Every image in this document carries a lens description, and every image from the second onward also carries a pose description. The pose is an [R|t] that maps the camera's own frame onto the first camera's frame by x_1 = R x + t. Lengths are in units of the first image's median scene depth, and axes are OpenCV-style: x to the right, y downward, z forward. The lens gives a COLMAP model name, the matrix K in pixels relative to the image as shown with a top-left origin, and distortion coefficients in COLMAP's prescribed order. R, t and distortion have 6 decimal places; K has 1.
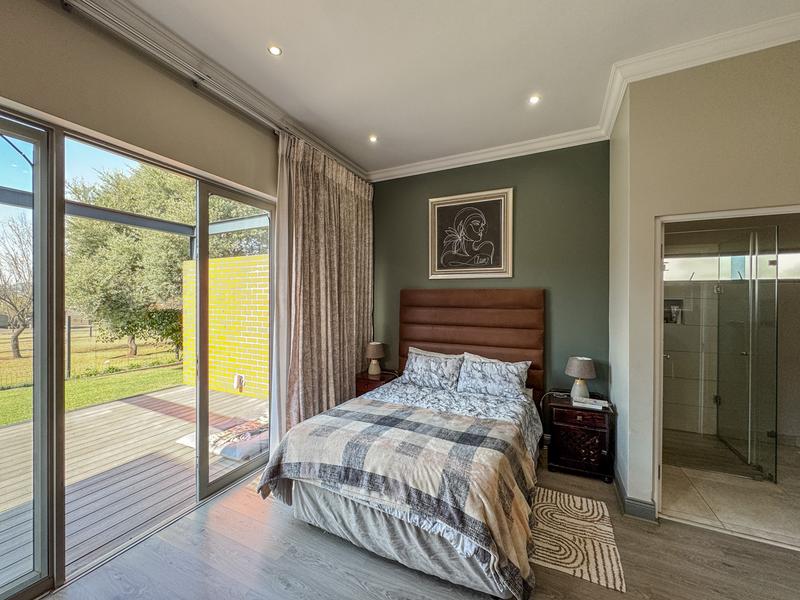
lens RADIAL K [[317.9, 0, 400.2], [0, 317.9, 299.1], [0, 0, 1]] dist [-0.003089, 0.000945]
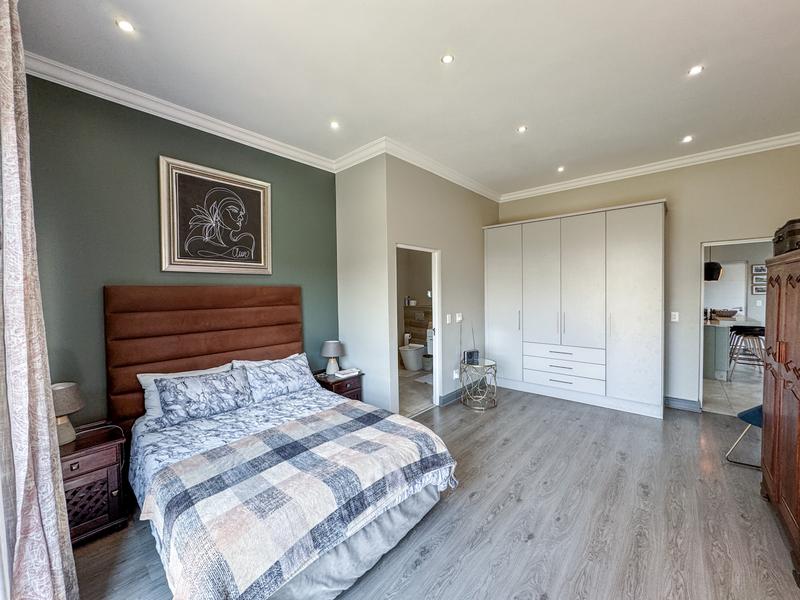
lens RADIAL K [[317.9, 0, 400.2], [0, 317.9, 299.1], [0, 0, 1]] dist [-0.003089, 0.000945]
pose [[0.265512, -0.033652, 0.963520, -0.533915], [0.022040, 0.999341, 0.028829, -0.011877], [-0.963855, 0.013581, 0.266079, 0.375107]]
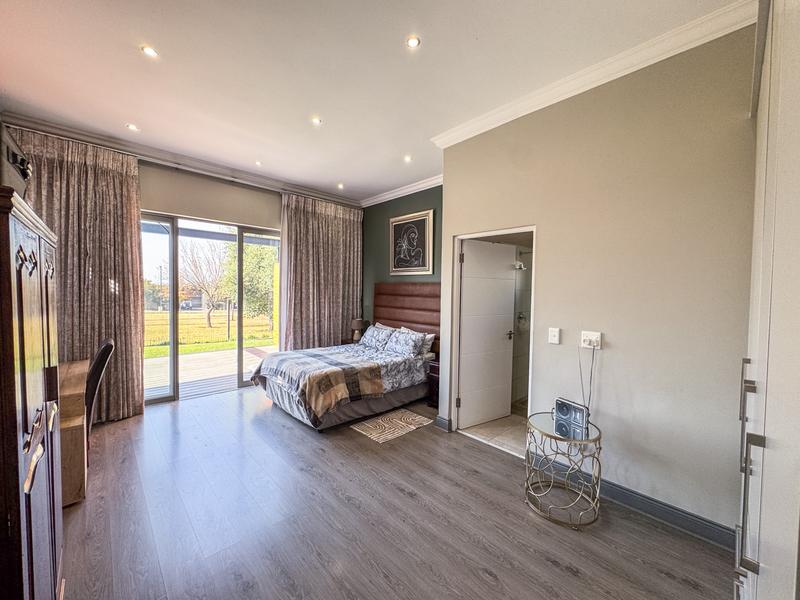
lens RADIAL K [[317.9, 0, 400.2], [0, 317.9, 299.1], [0, 0, 1]] dist [-0.003089, 0.000945]
pose [[0.935037, 0.022717, -0.353821, 0.764992], [-0.014938, 0.999583, 0.024701, 0.008057], [0.354235, -0.017811, 0.934987, -0.372352]]
